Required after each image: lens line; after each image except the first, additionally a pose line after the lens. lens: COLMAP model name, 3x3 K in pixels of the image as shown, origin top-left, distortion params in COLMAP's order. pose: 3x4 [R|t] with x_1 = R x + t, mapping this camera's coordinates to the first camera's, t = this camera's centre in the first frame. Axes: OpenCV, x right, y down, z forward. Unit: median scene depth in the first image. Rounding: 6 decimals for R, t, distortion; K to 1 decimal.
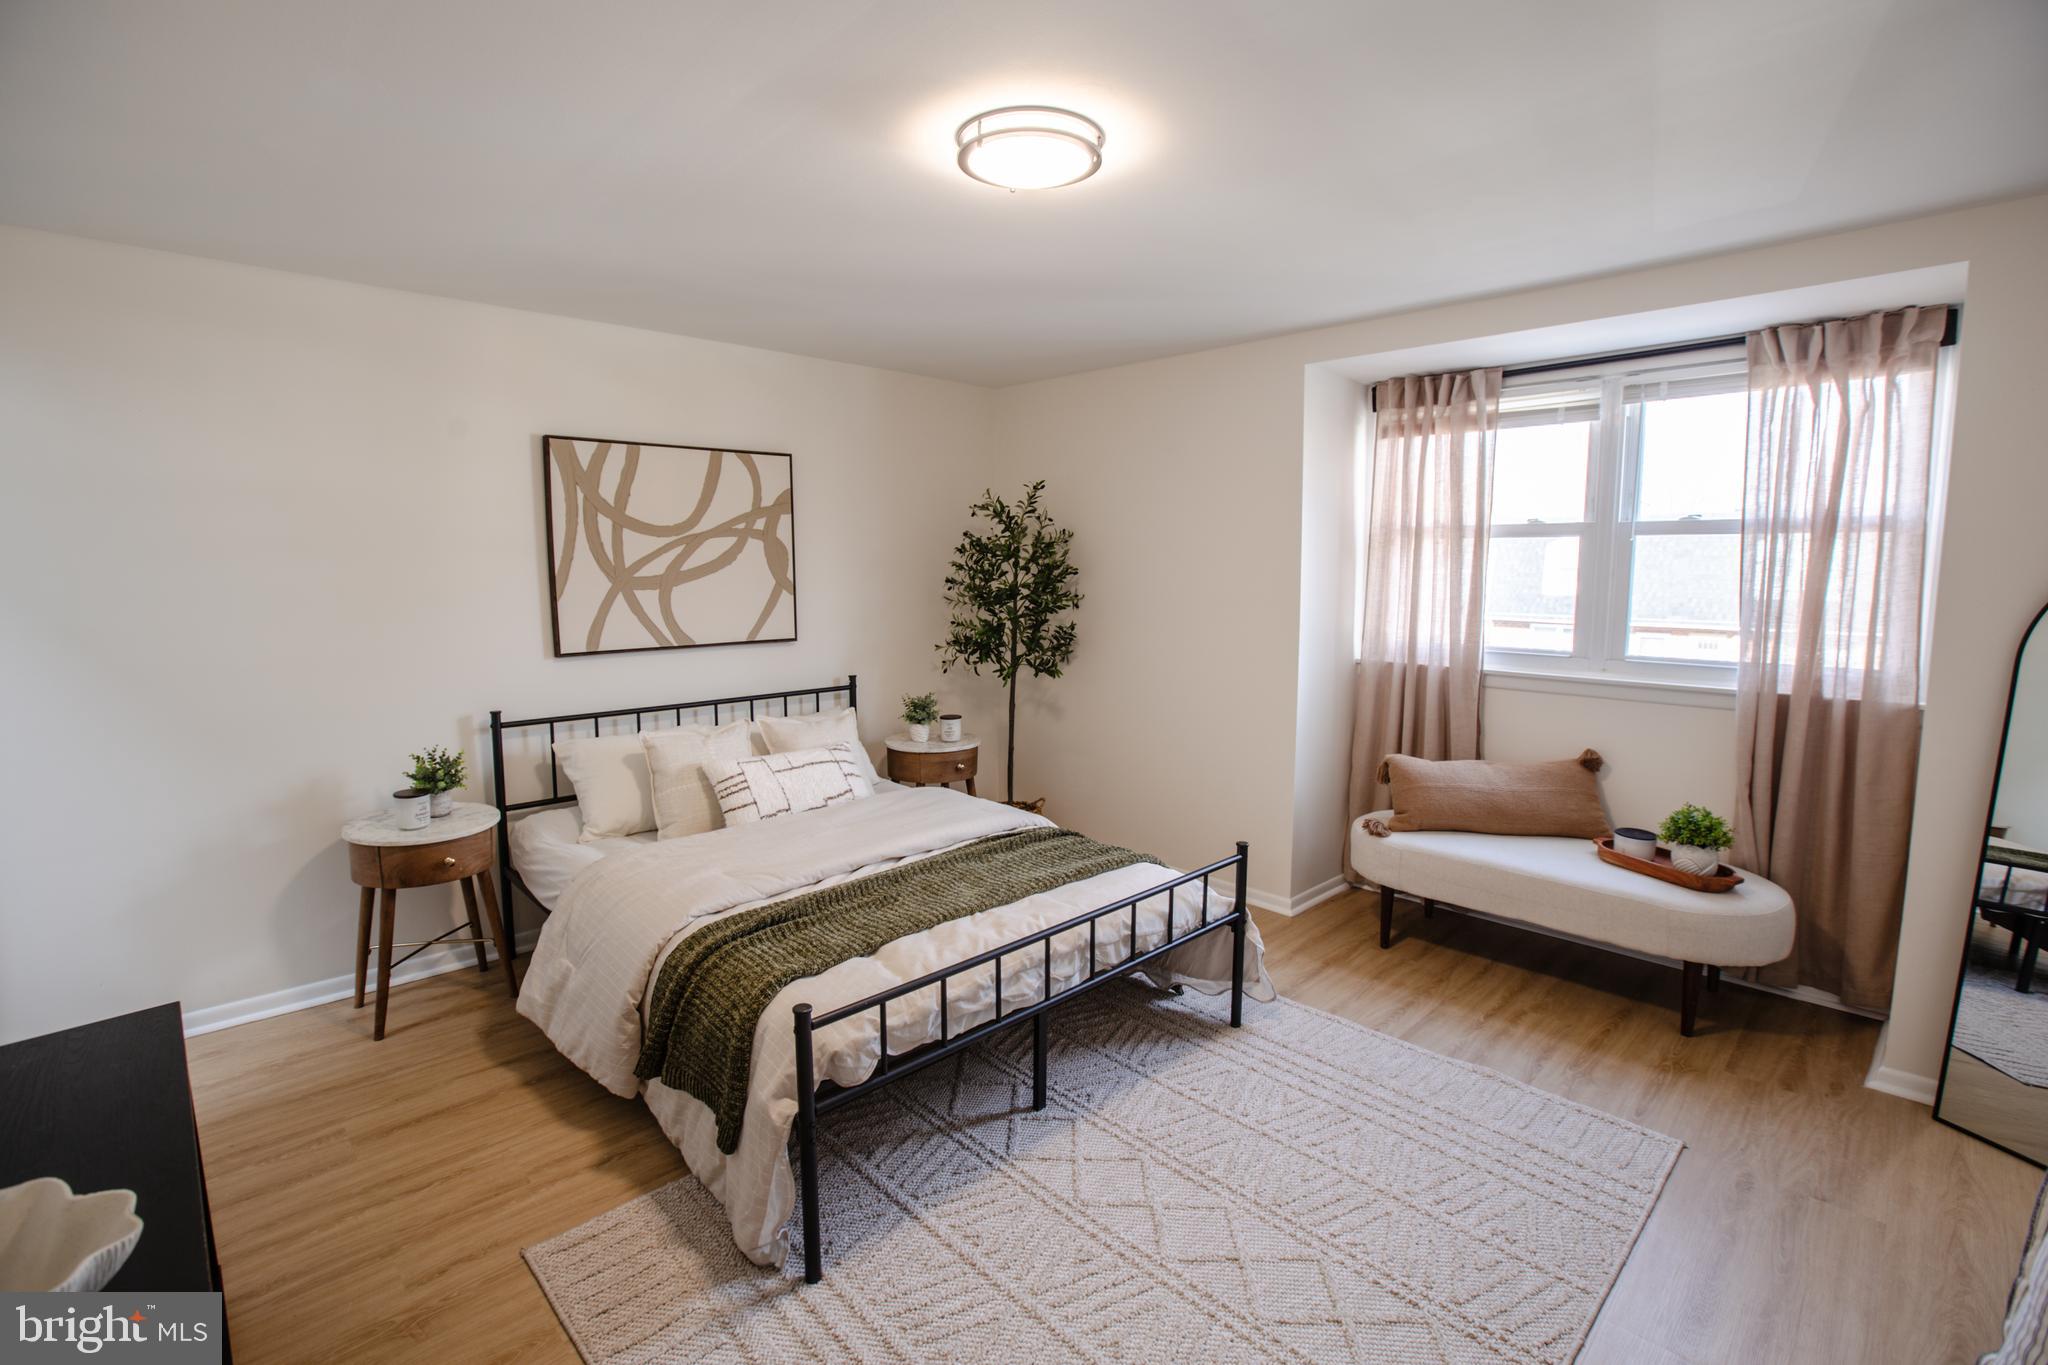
lens RADIAL K [[953.0, 0, 1013.4], [0, 953.0, 664.4], [0, 0, 1]] dist [-0.057505, 0.022592]
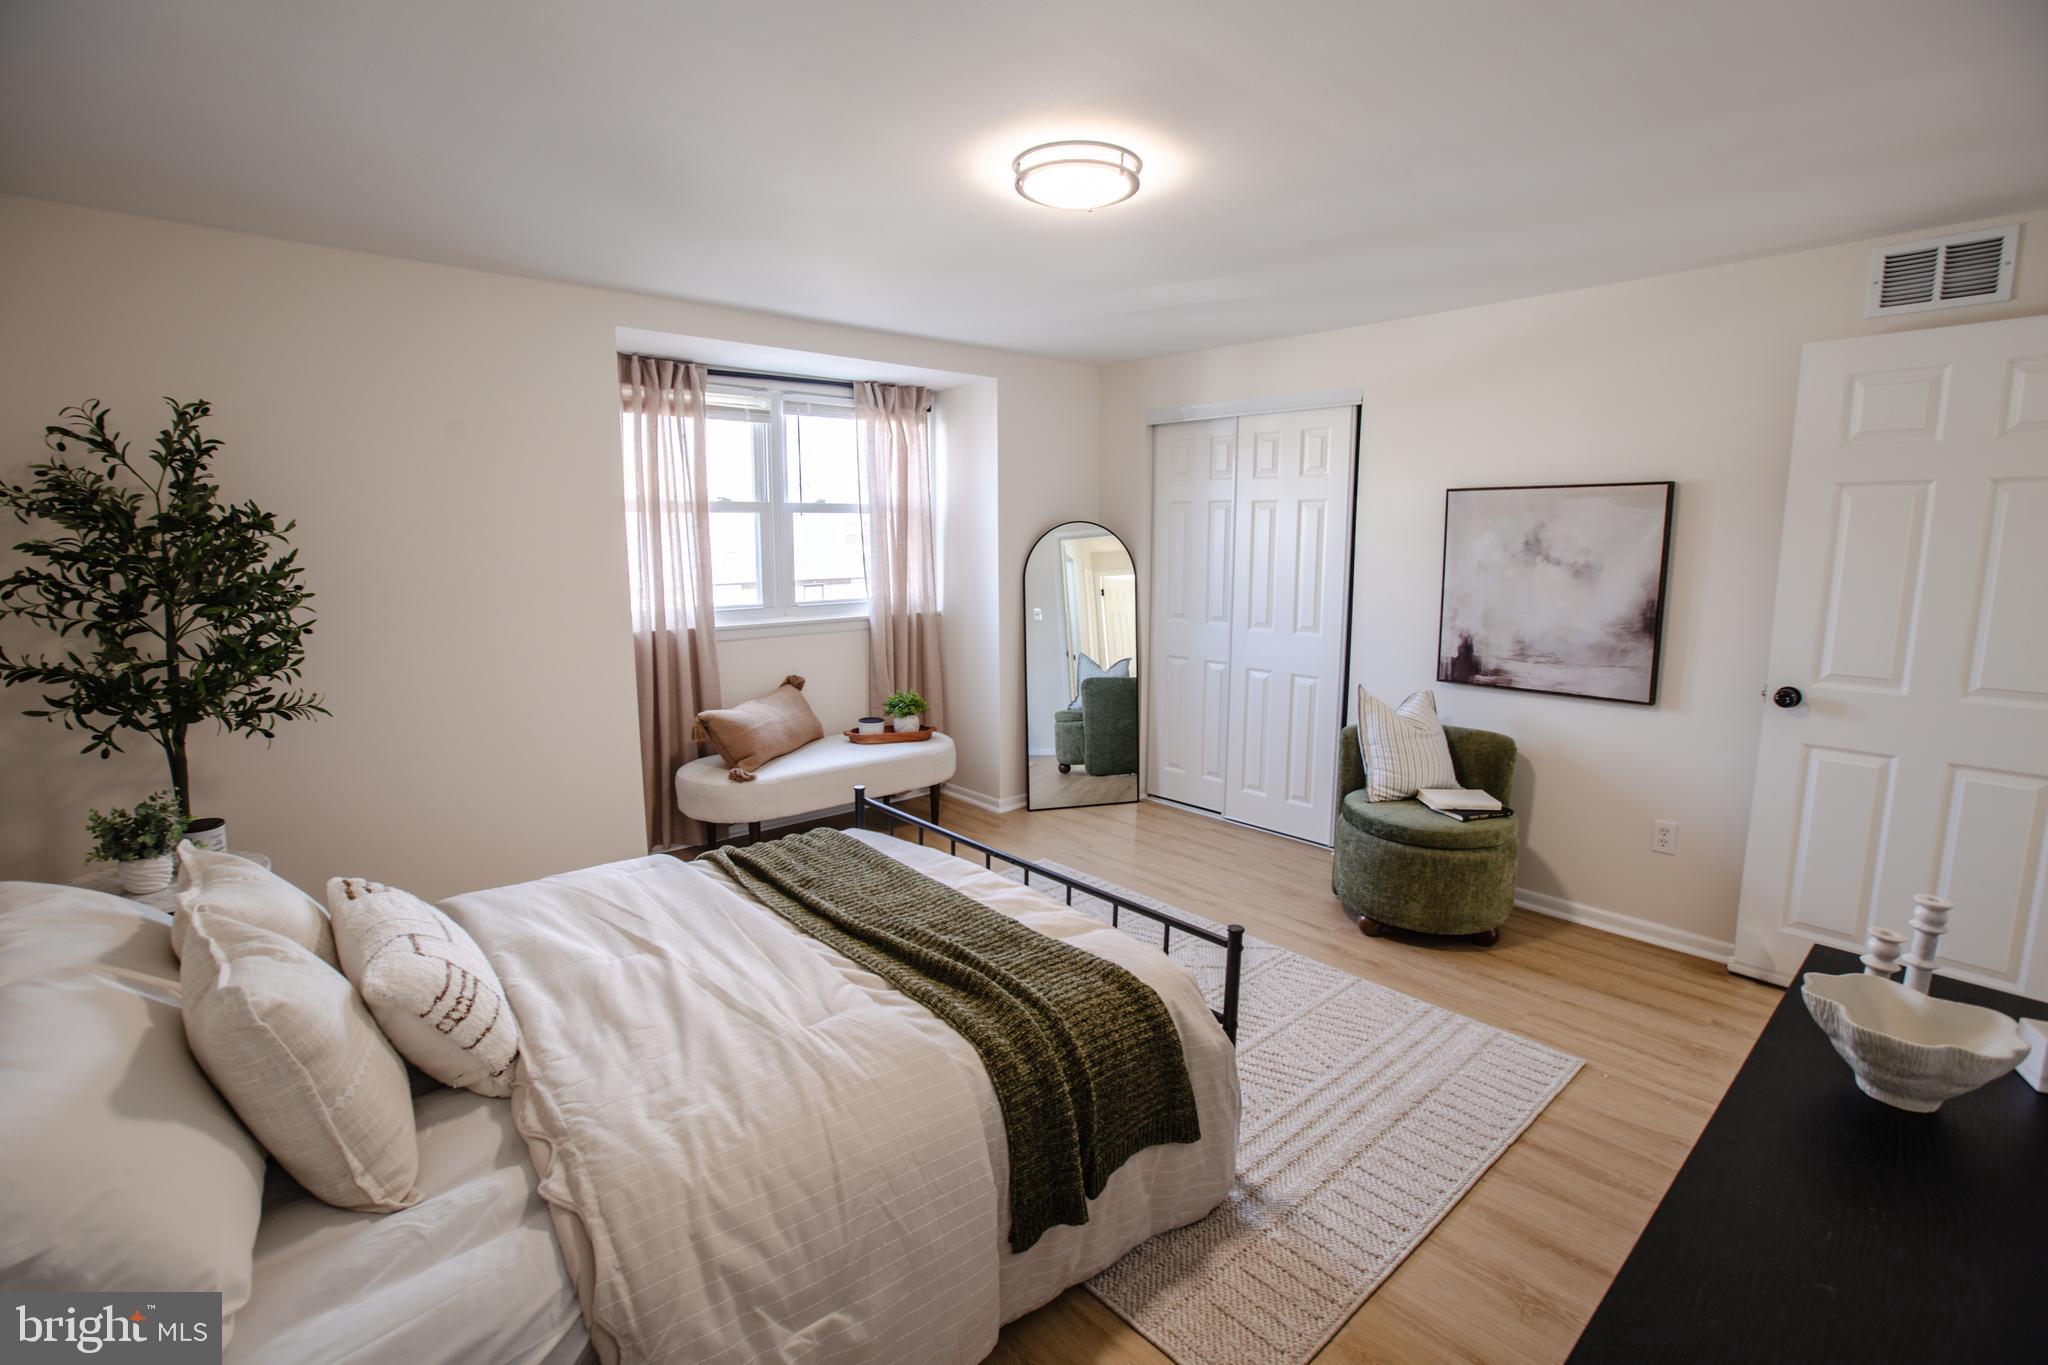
lens RADIAL K [[953.0, 0, 1013.4], [0, 953.0, 664.4], [0, 0, 1]] dist [-0.057505, 0.022592]
pose [[0.026210, -0.138514, 0.990014, -0.709315], [0.102273, 0.985529, 0.135179, -0.074539], [-0.994411, 0.097708, 0.039997, 0.639634]]
